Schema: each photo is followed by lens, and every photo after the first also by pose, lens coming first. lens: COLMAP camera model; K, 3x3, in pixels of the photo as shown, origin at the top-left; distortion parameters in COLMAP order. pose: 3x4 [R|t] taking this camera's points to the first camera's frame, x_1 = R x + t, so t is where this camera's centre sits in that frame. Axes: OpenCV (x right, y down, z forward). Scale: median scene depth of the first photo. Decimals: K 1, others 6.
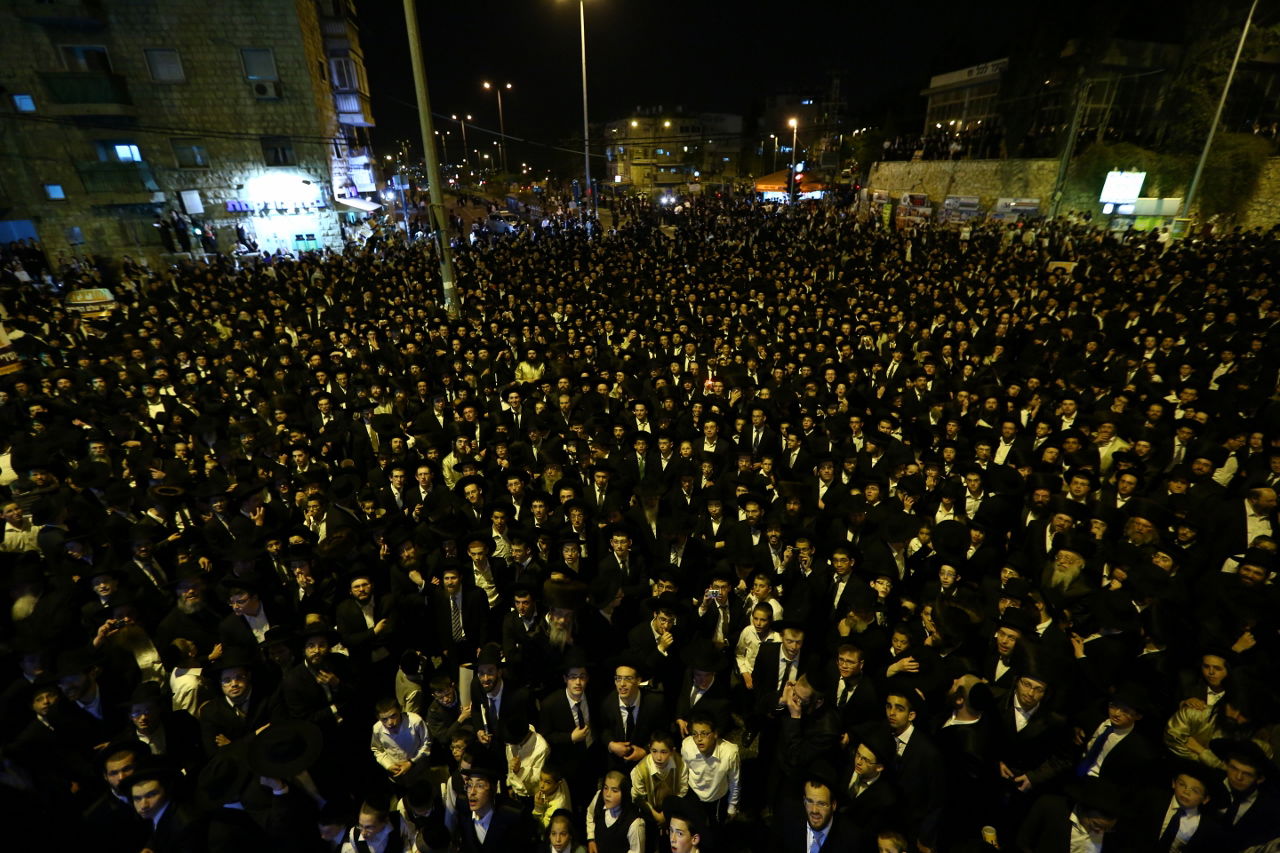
lens RADIAL K [[584.1, 0, 640.0], [0, 584.1, 426.5], [0, 0, 1]] dist [-0.040615, 0.012246]
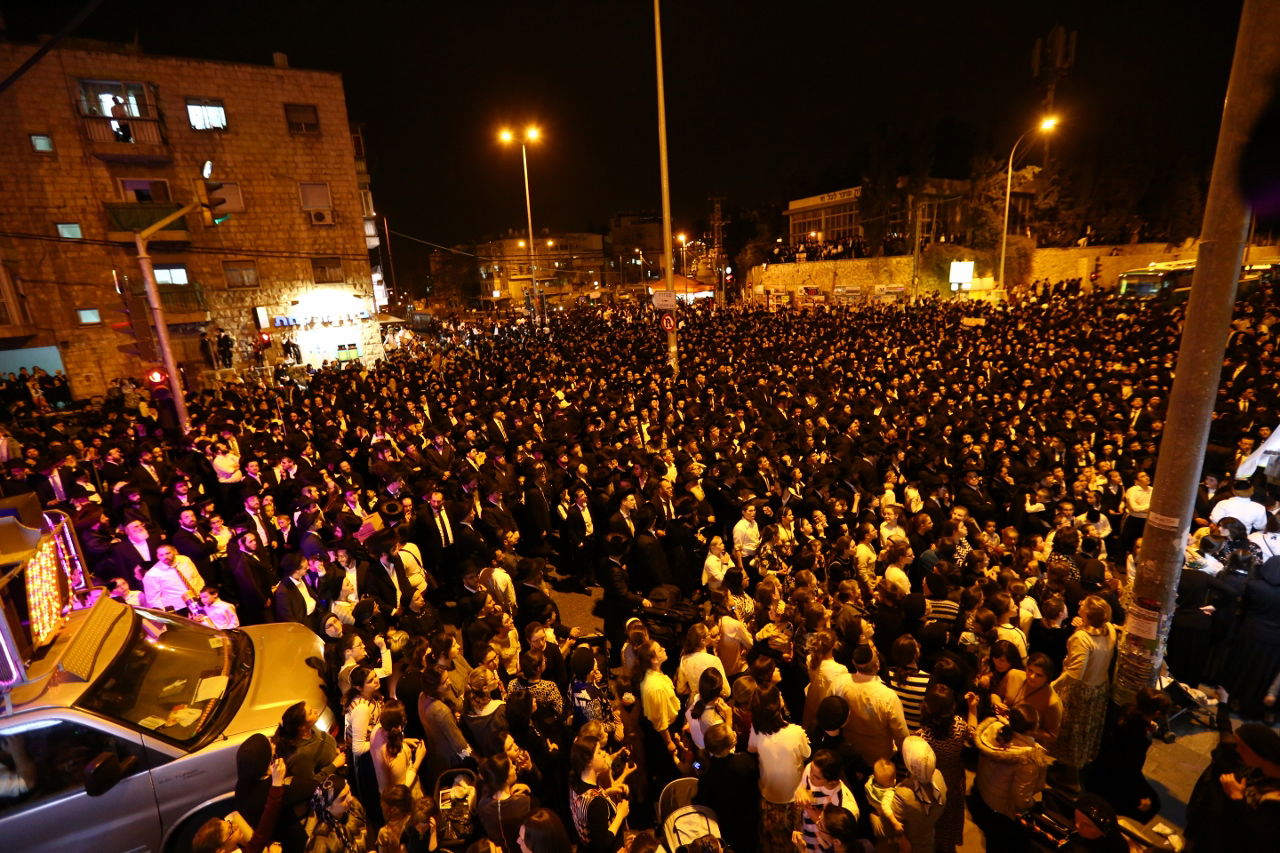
lens RADIAL K [[594.0, 0, 644.6], [0, 594.0, 425.0], [0, 0, 1]] dist [-0.058372, 0.027887]
pose [[0.954429, -0.110082, 0.277394, -0.294458], [0.159102, 0.974068, -0.160869, 0.052617], [-0.252492, 0.197672, 0.947192, -0.093649]]
